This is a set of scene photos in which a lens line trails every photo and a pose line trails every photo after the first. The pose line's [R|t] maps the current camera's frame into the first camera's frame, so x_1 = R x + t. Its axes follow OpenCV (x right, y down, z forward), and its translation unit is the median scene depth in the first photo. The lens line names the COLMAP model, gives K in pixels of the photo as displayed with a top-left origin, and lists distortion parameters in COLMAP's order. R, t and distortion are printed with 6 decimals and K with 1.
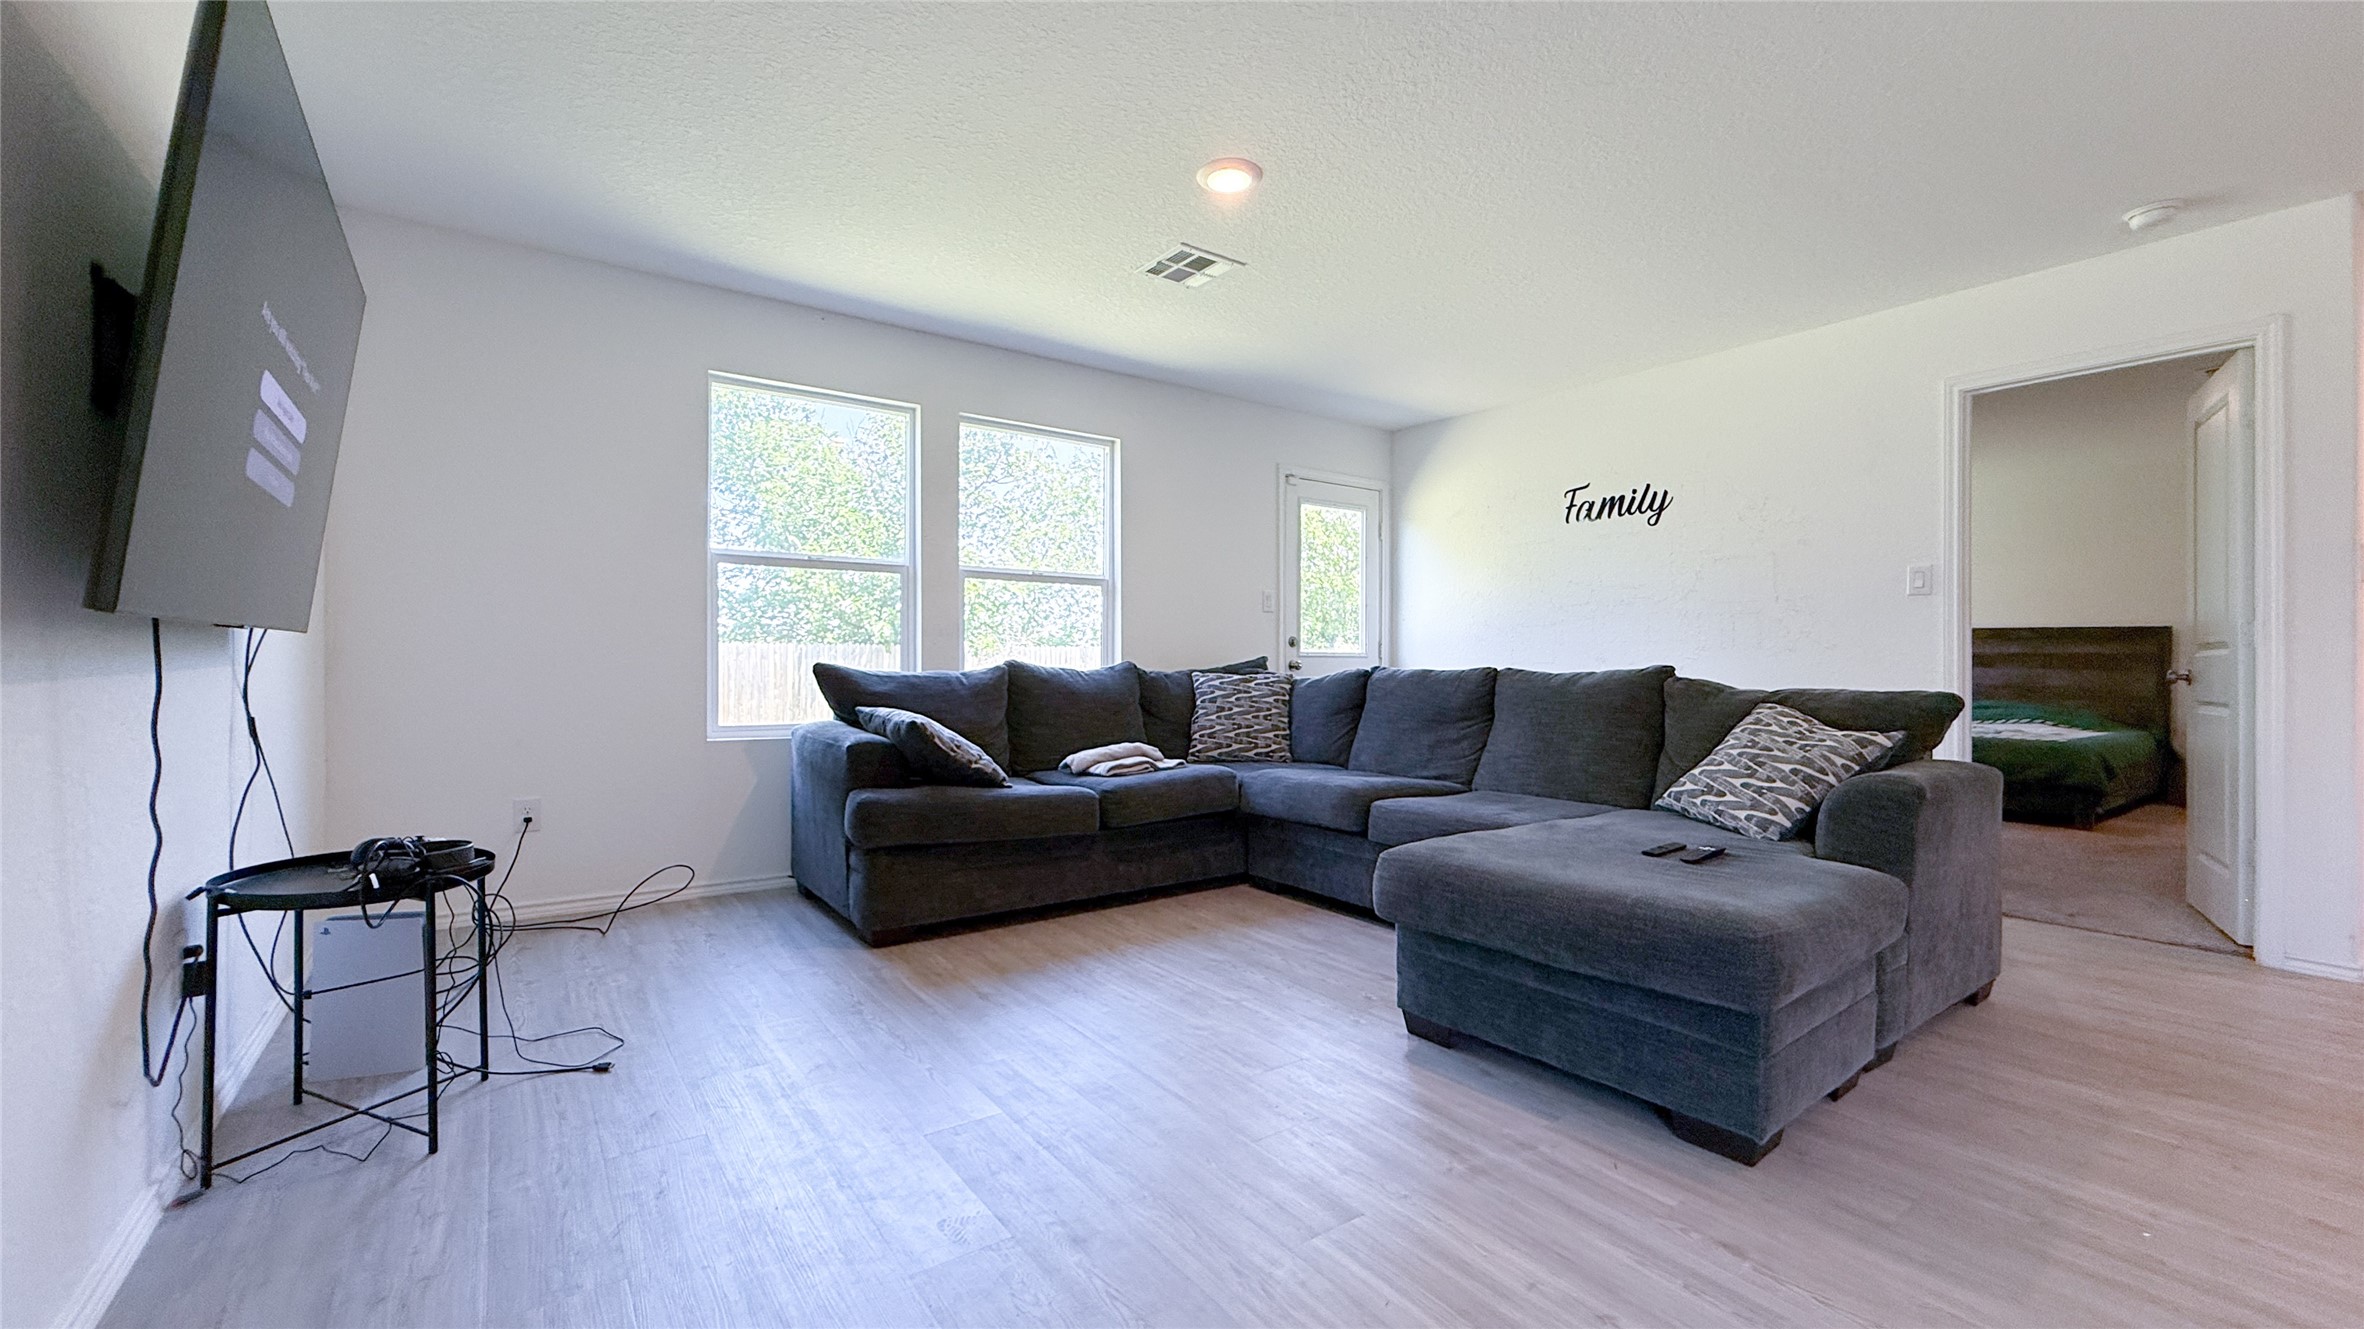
lens RADIAL K [[950.7, 0, 1176.0], [0, 950.7, 669.3], [0, 0, 1]] dist [-0.001048, 0.000055]
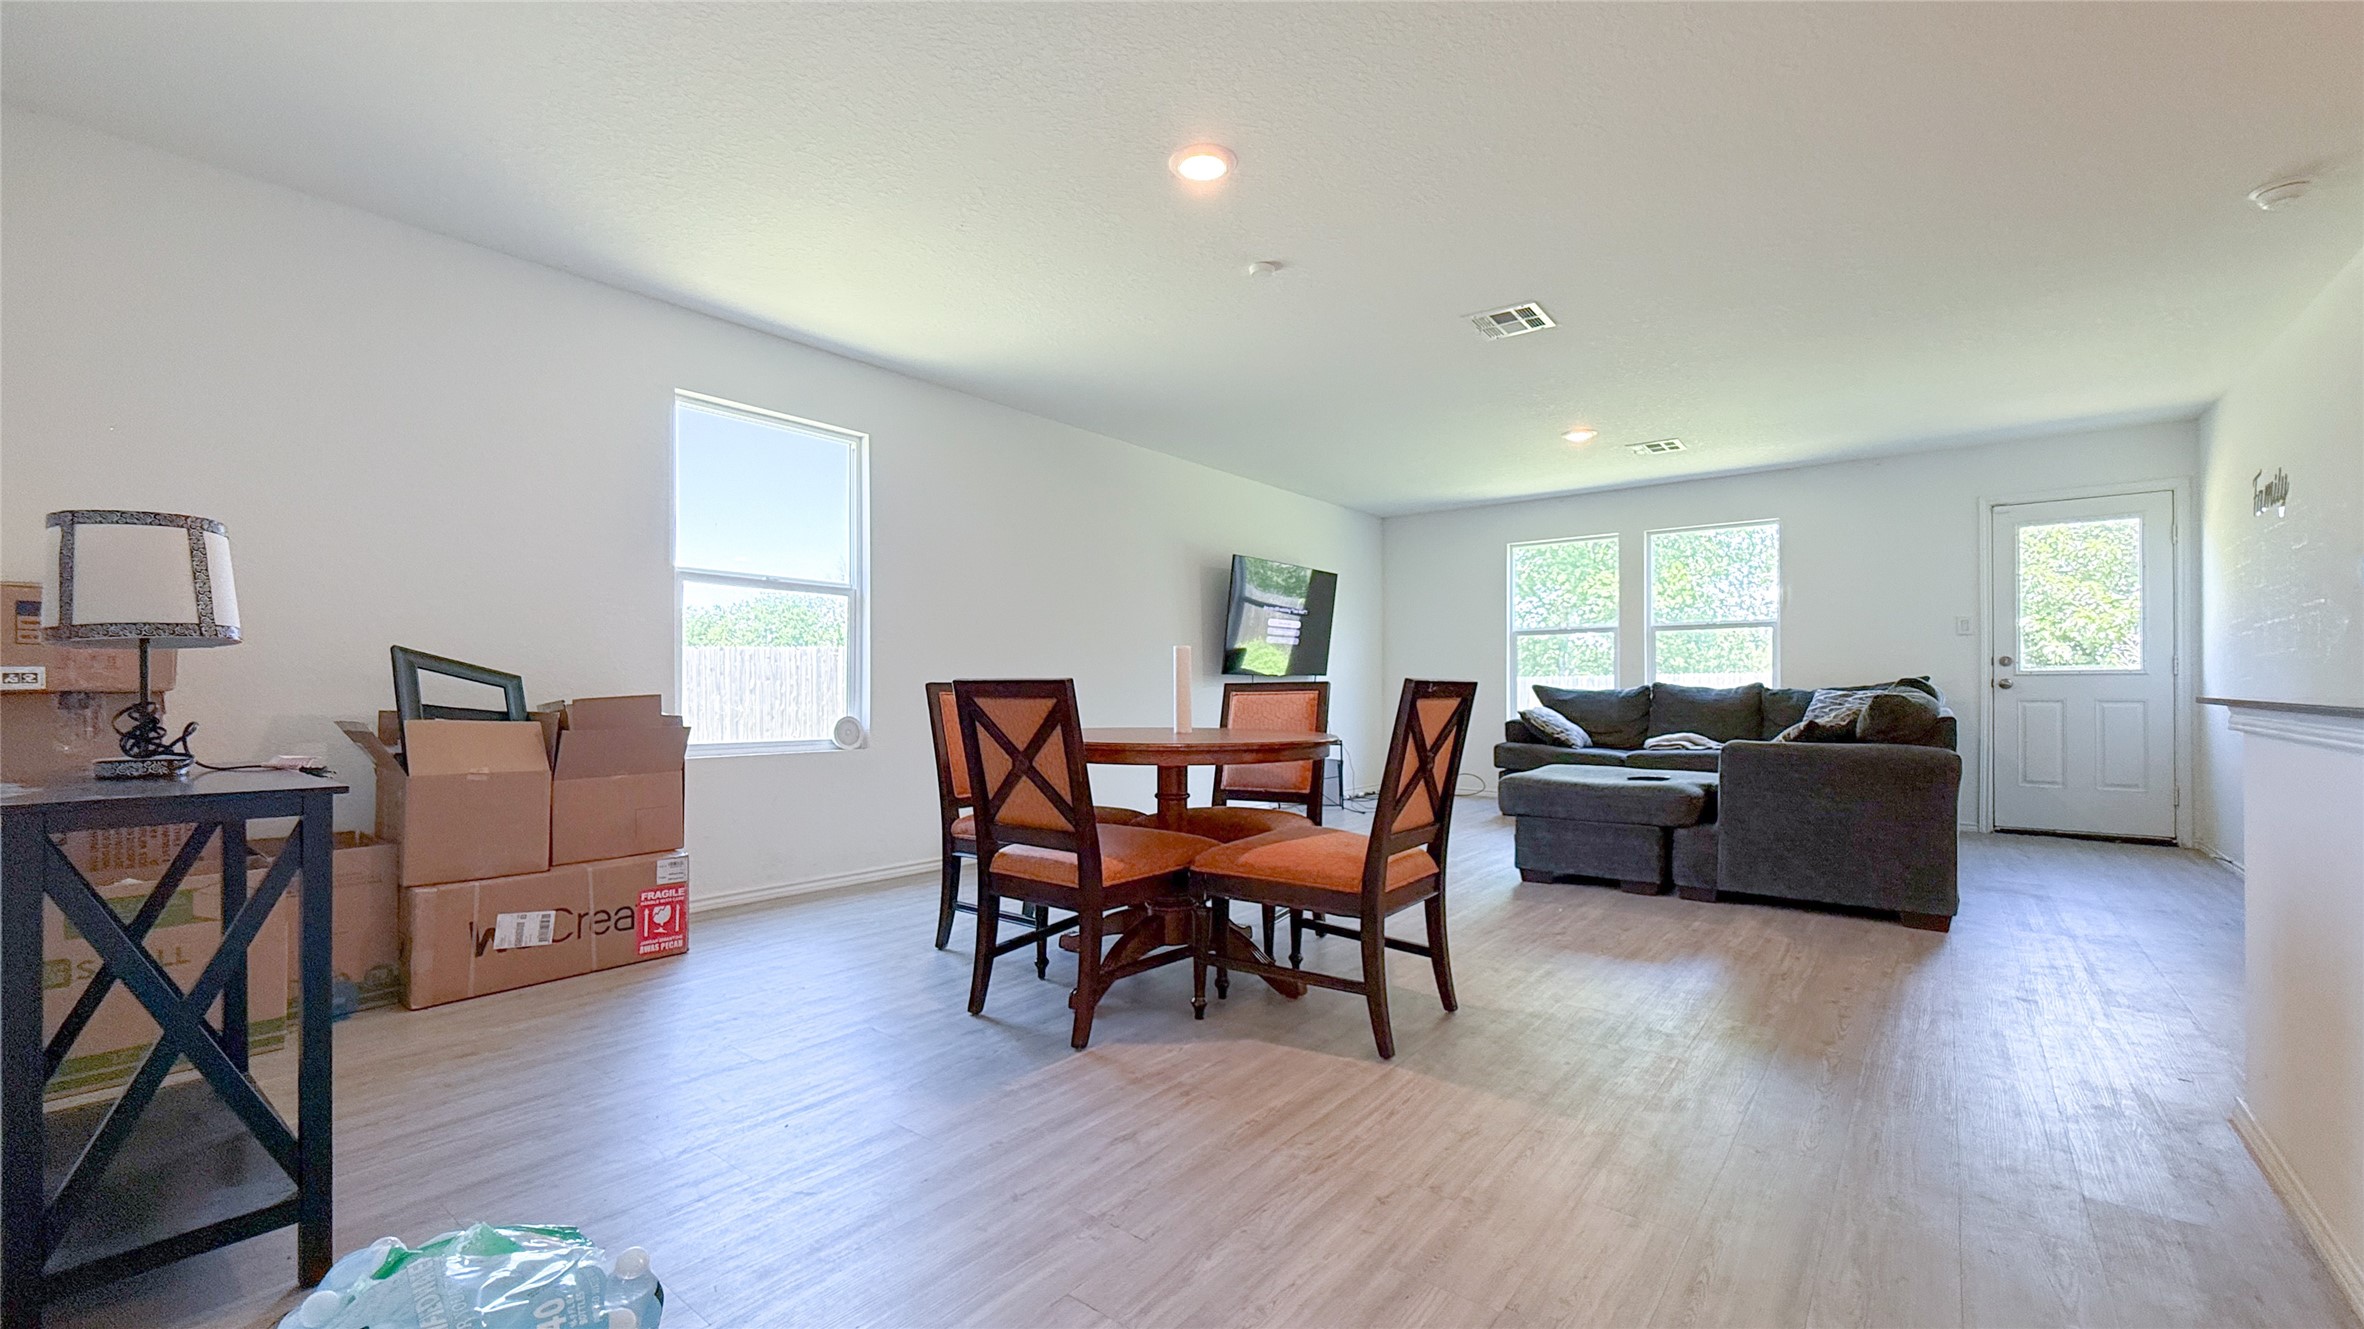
lens RADIAL K [[985.8, 0, 1187.0], [0, 985.8, 676.9], [0, 0, 1]] dist [-0.000296, 0.000284]
pose [[0.279554, -0.017312, -0.959974, 1.379614], [-0.006524, 0.999780, -0.019930, 0.024786], [0.960108, 0.011834, 0.279380, -0.266170]]
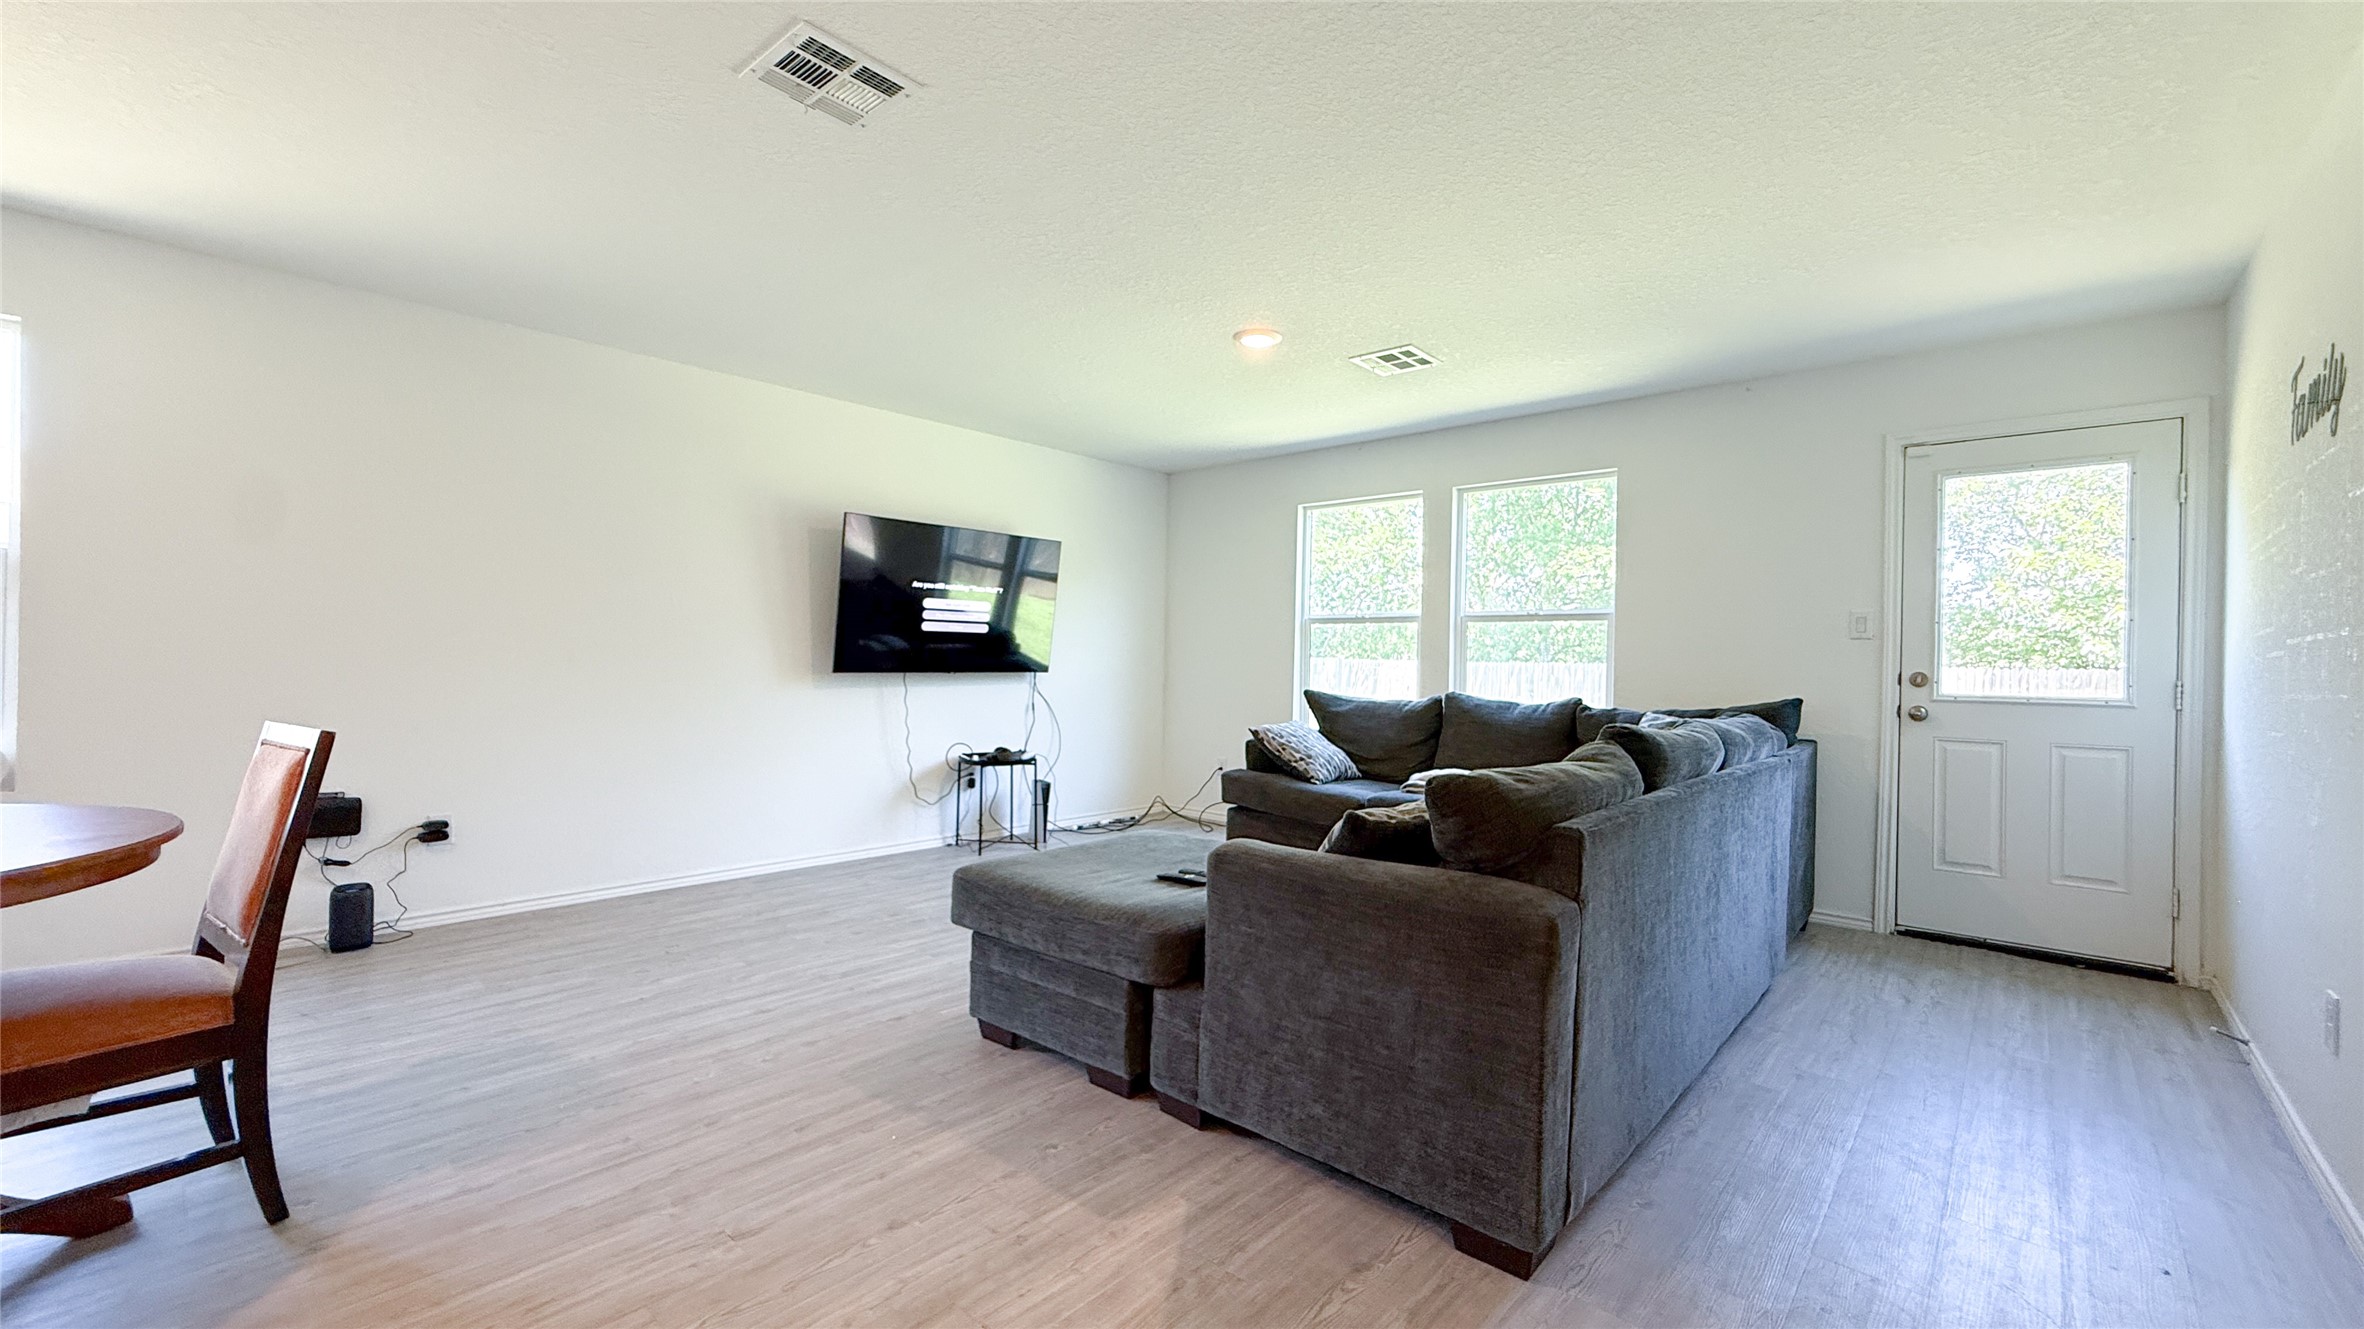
lens RADIAL K [[959.2, 0, 1177.0], [0, 959.2, 651.4], [0, 0, 1]] dist [-0.001722, -0.000477]
pose [[0.205180, -0.008183, -0.978690, 1.058751], [-0.026864, 0.999541, -0.013989, -0.037602], [0.978355, 0.029162, 0.204866, 0.474427]]
